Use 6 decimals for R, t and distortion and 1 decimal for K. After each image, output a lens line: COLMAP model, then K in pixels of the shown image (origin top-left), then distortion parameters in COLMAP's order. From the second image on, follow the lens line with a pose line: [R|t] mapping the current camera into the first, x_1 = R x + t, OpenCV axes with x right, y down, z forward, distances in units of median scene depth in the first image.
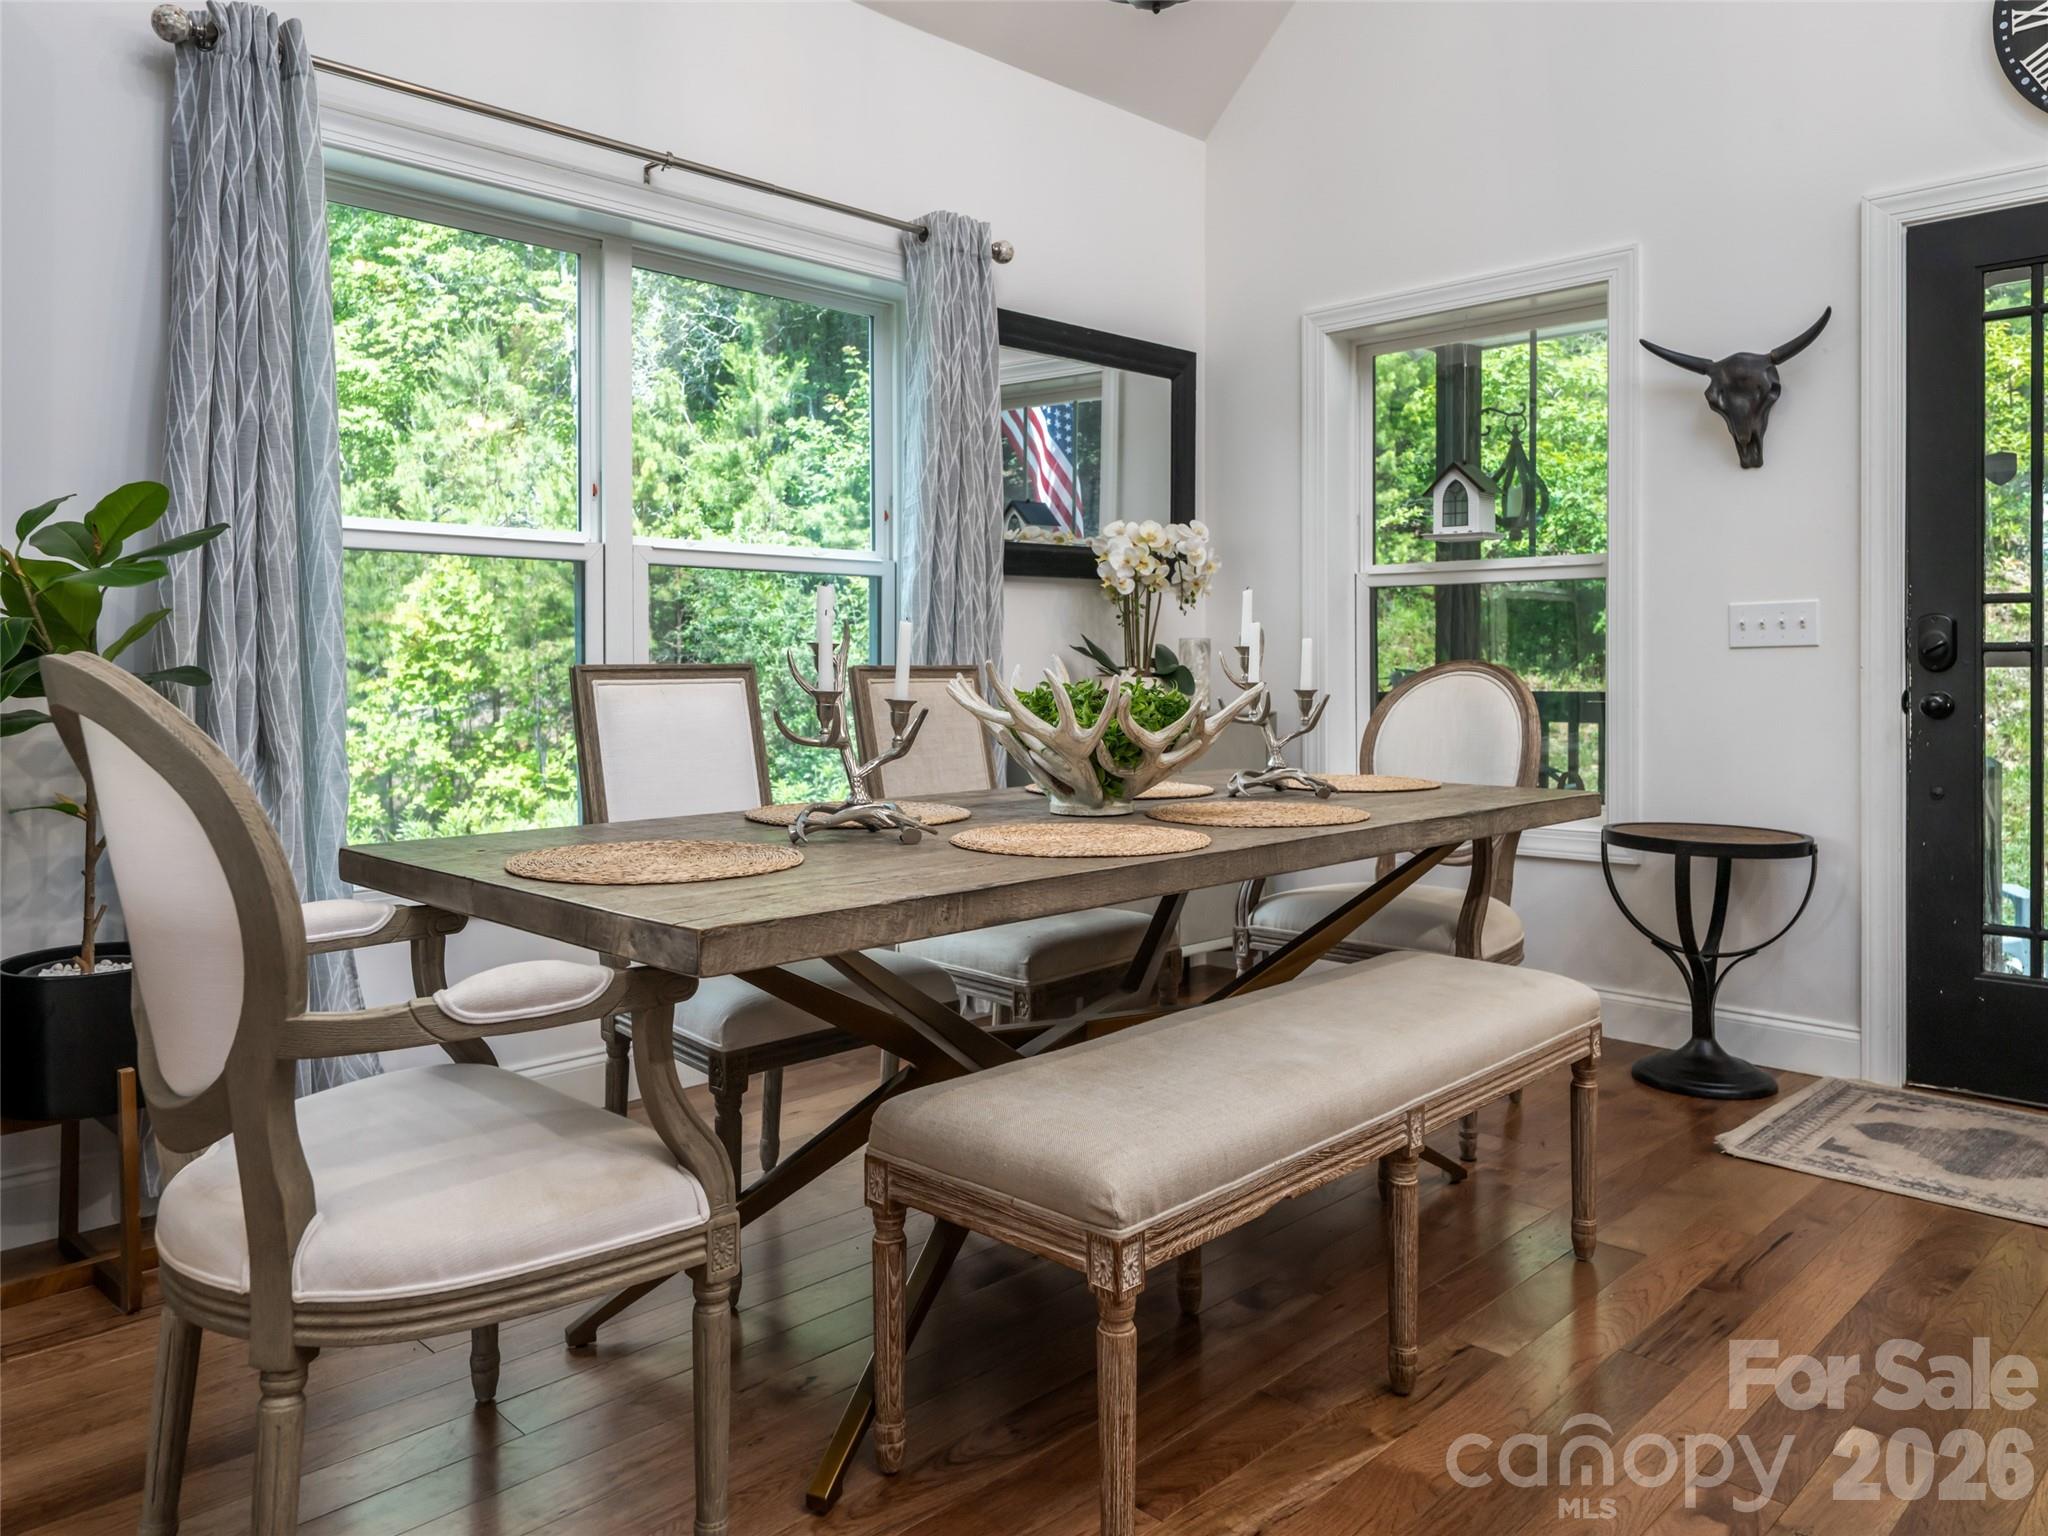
lens RADIAL K [[1453.9, 0, 1024.5], [0, 1453.9, 675.0], [0, 0, 1]] dist [-0.002054, 0.003745]
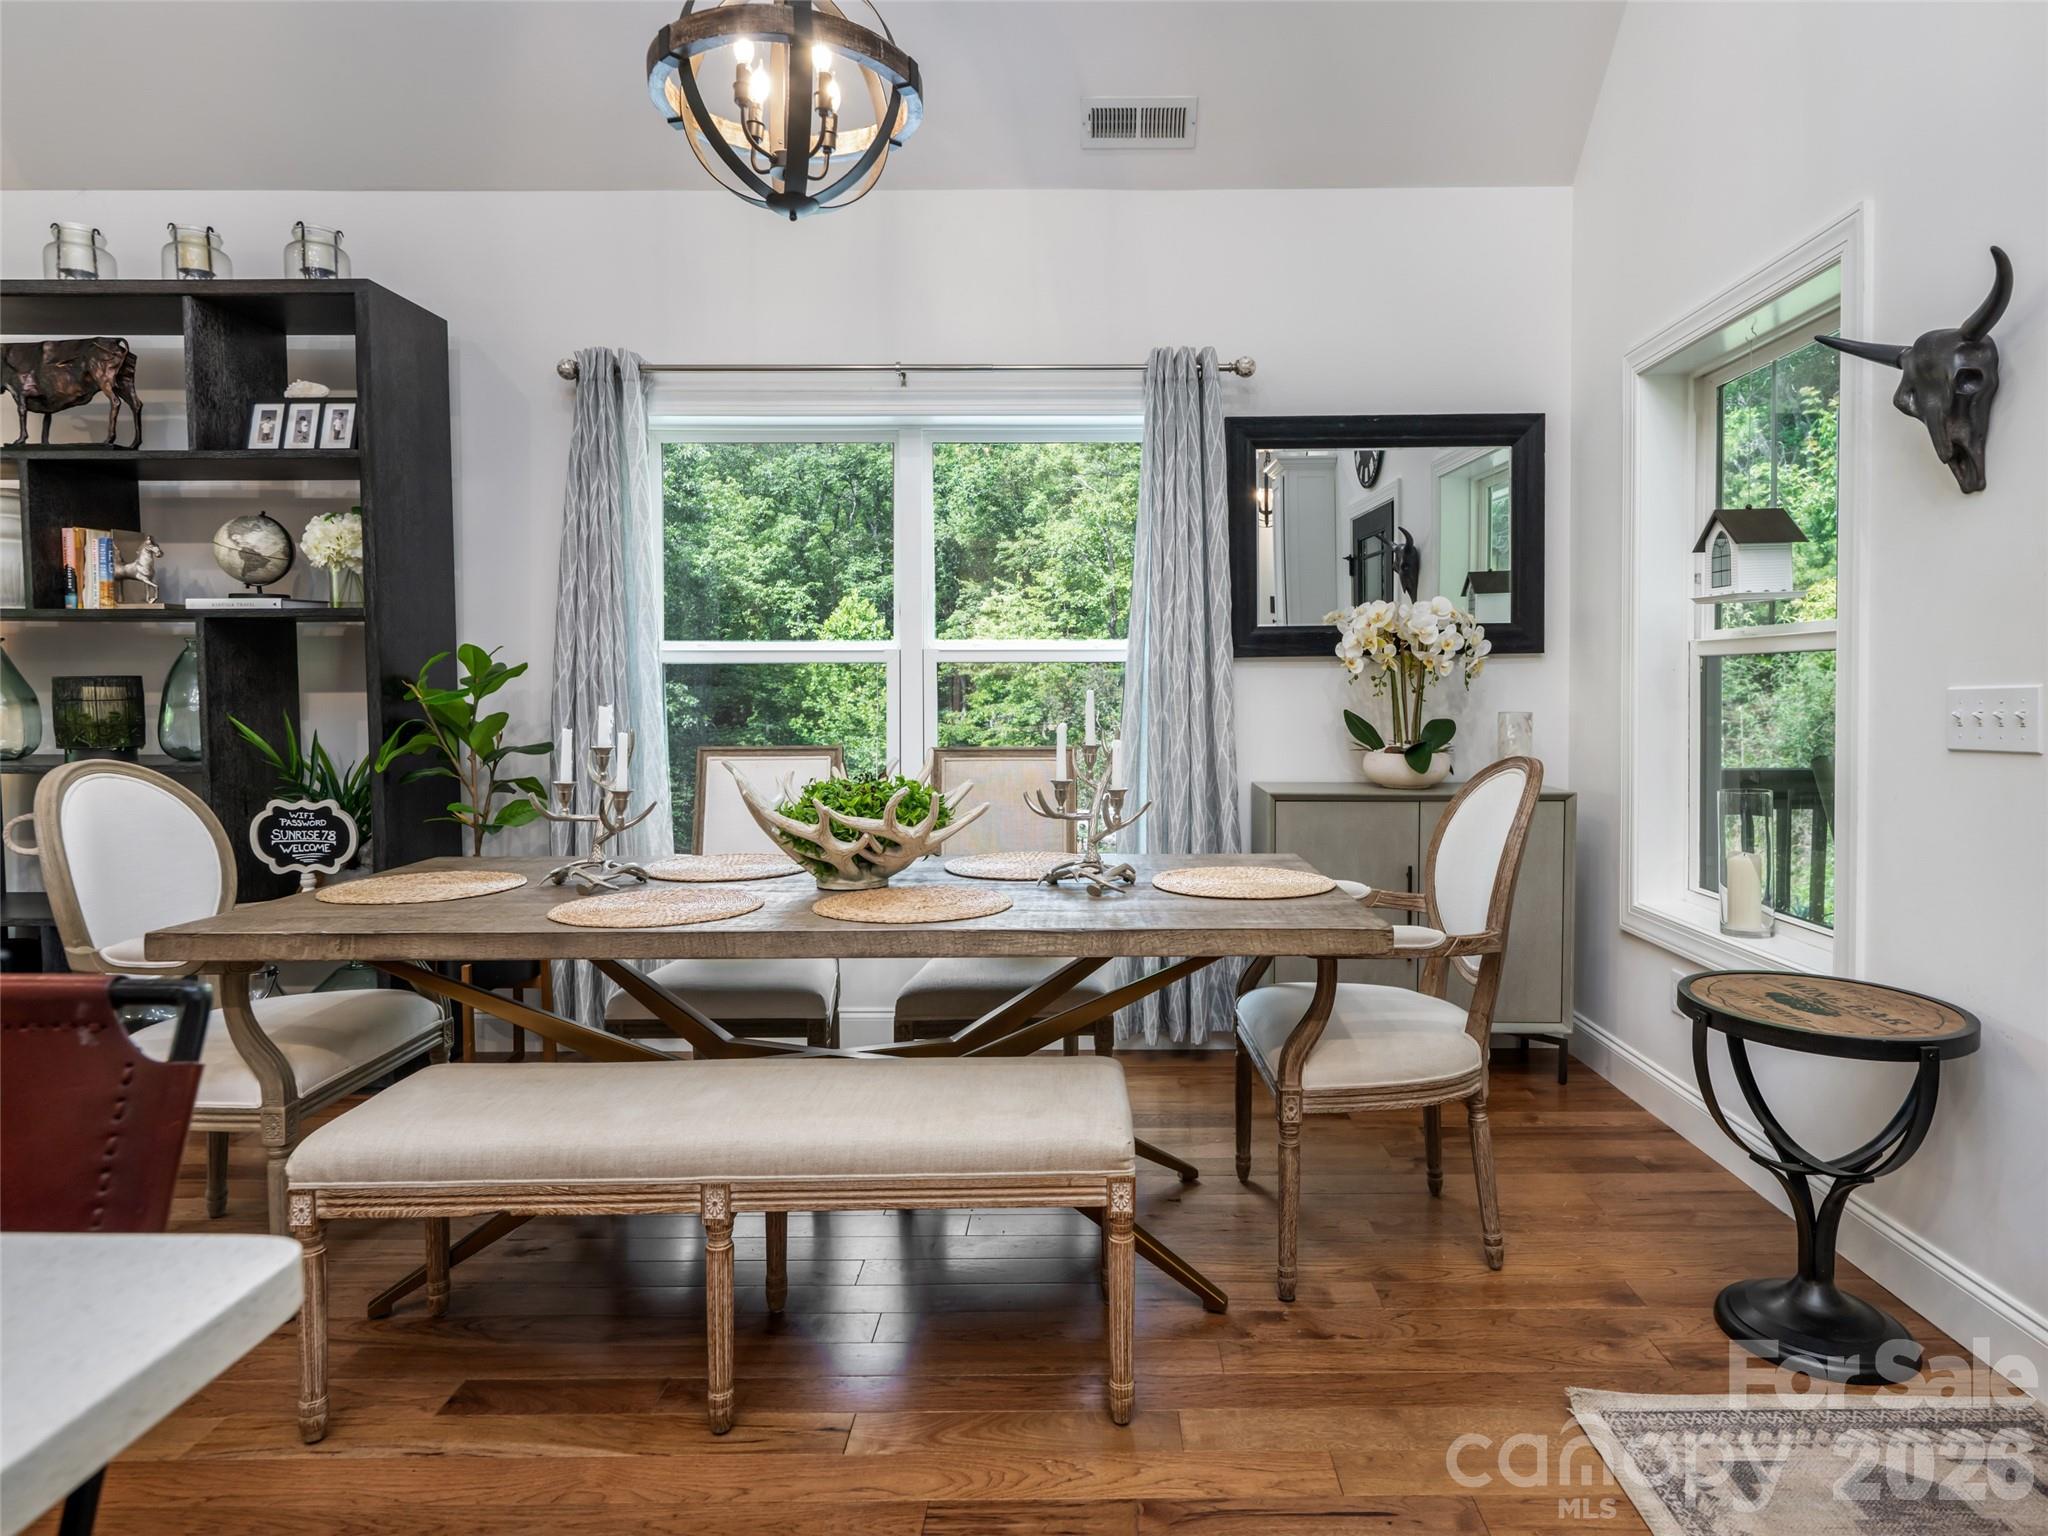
lens RADIAL K [[1182.0, 0, 1092.2], [0, 1182.0, 724.7], [0, 0, 1]] dist [0.001887, -0.000859]
pose [[0.710697, 0.020278, -0.703205, 0.607979], [-0.004387, 0.999693, 0.024393, -0.044343], [0.703484, -0.014251, 0.710568, 0.306251]]
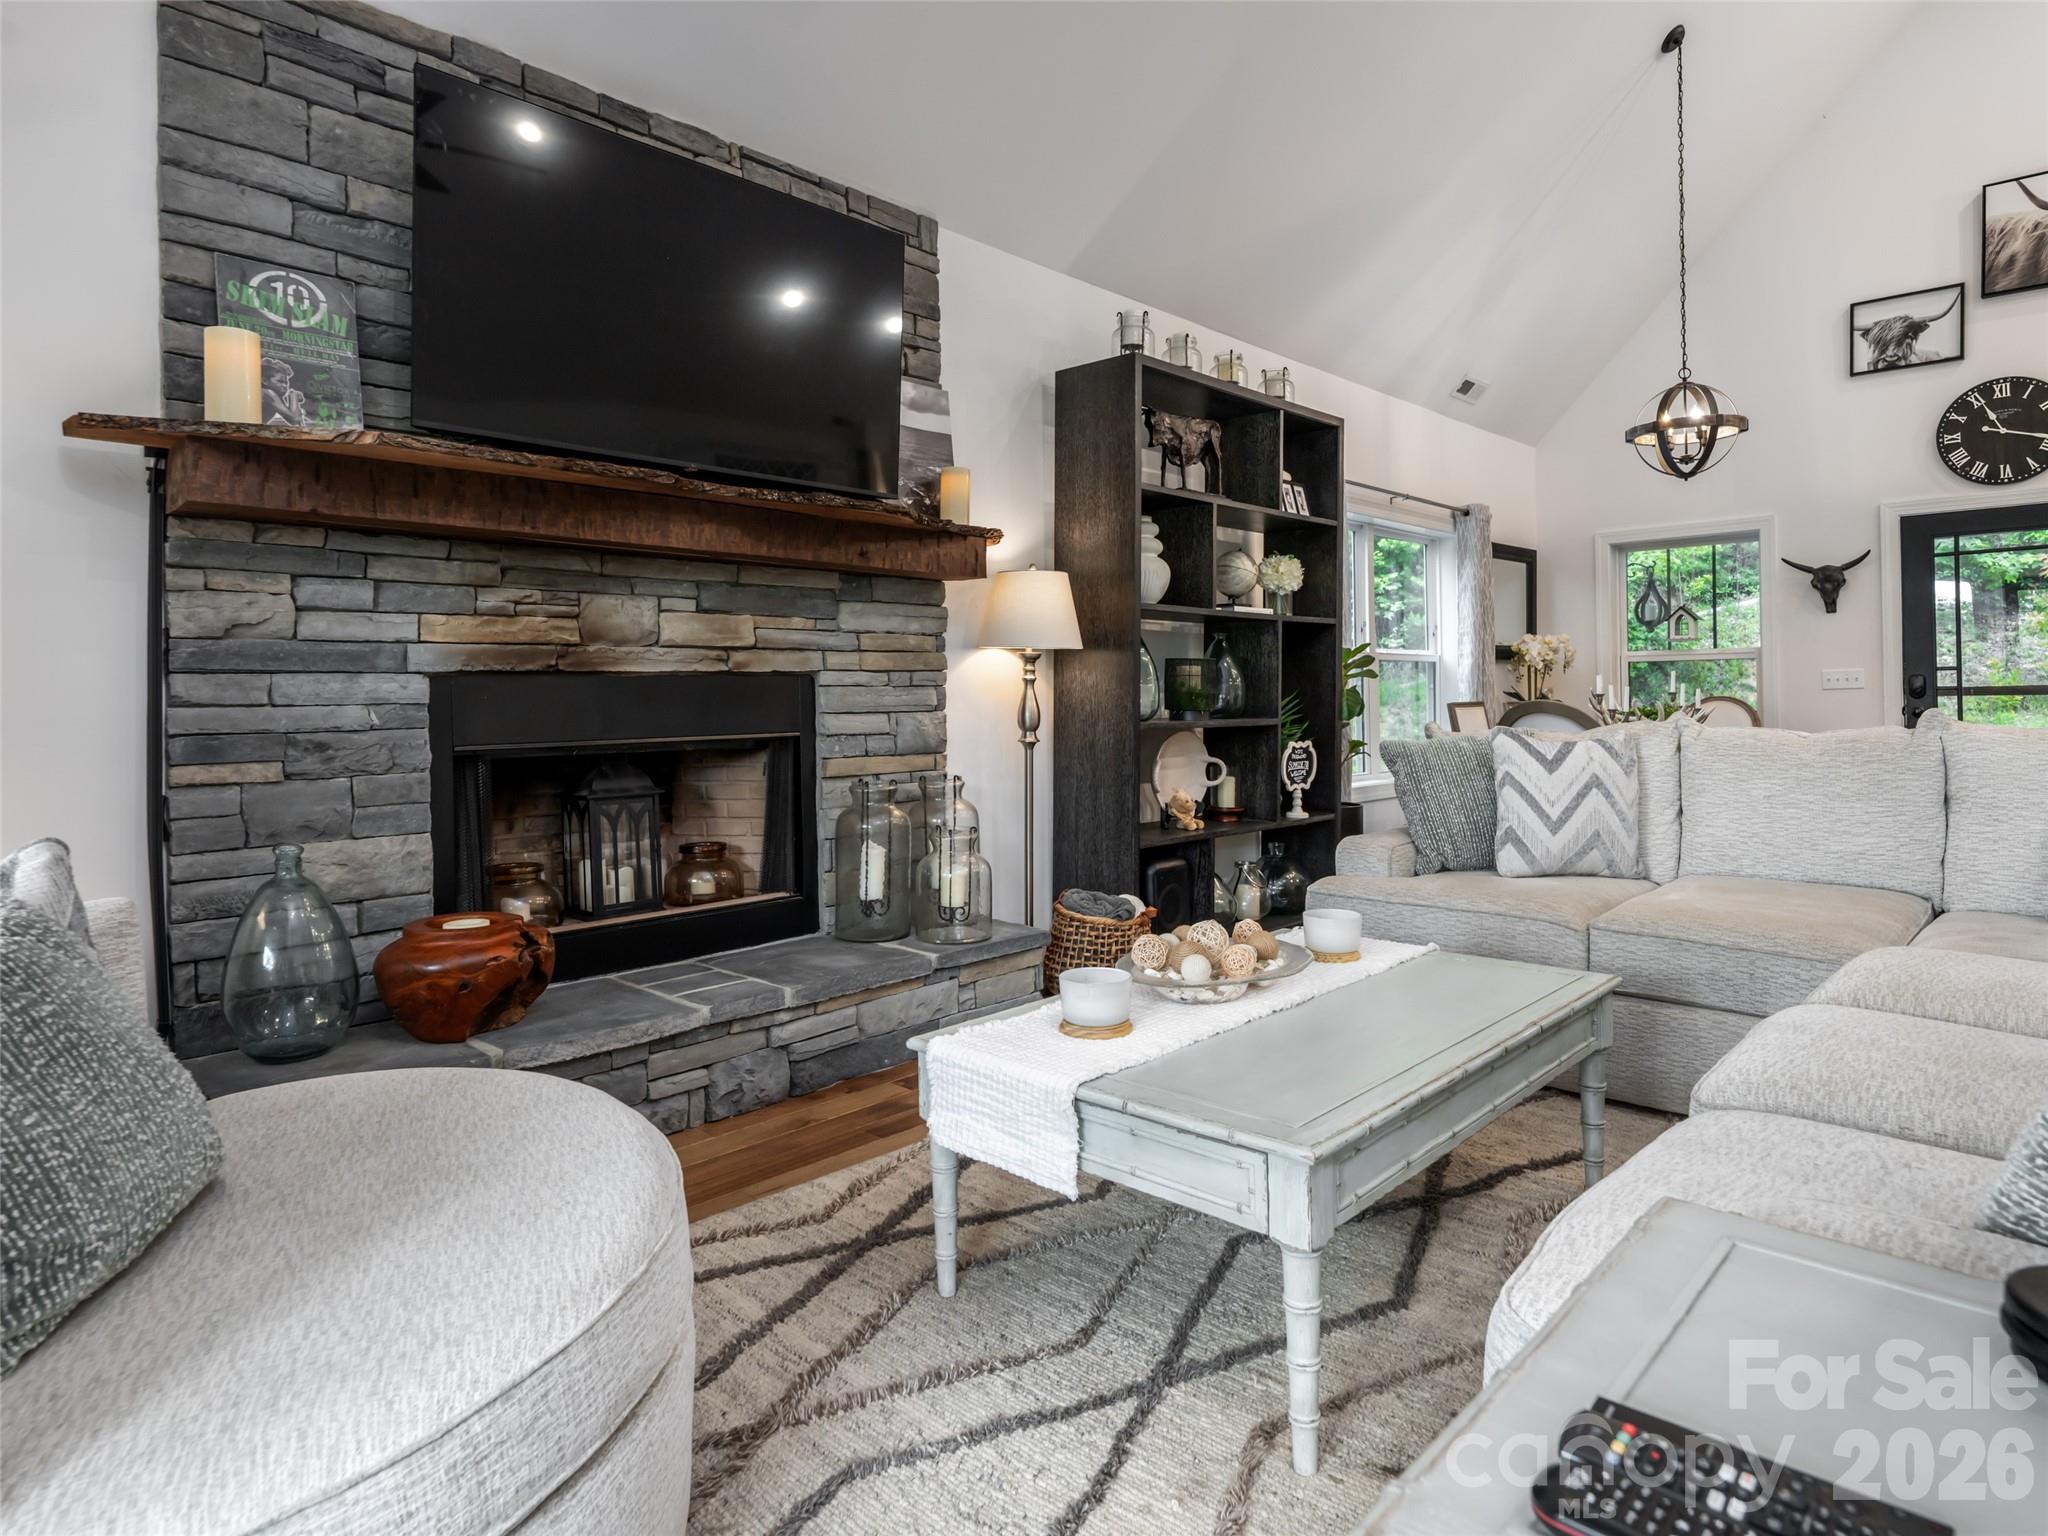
lens RADIAL K [[1195.4, 0, 1025.6], [0, 1195.4, 687.3], [0, 0, 1]] dist [0.002536, 0.000167]
pose [[0.999617, -0.011379, 0.025212, -0.850903], [0.011841, 0.999763, -0.018259, -0.002274], [-0.024998, 0.018551, 0.999515, -0.899504]]
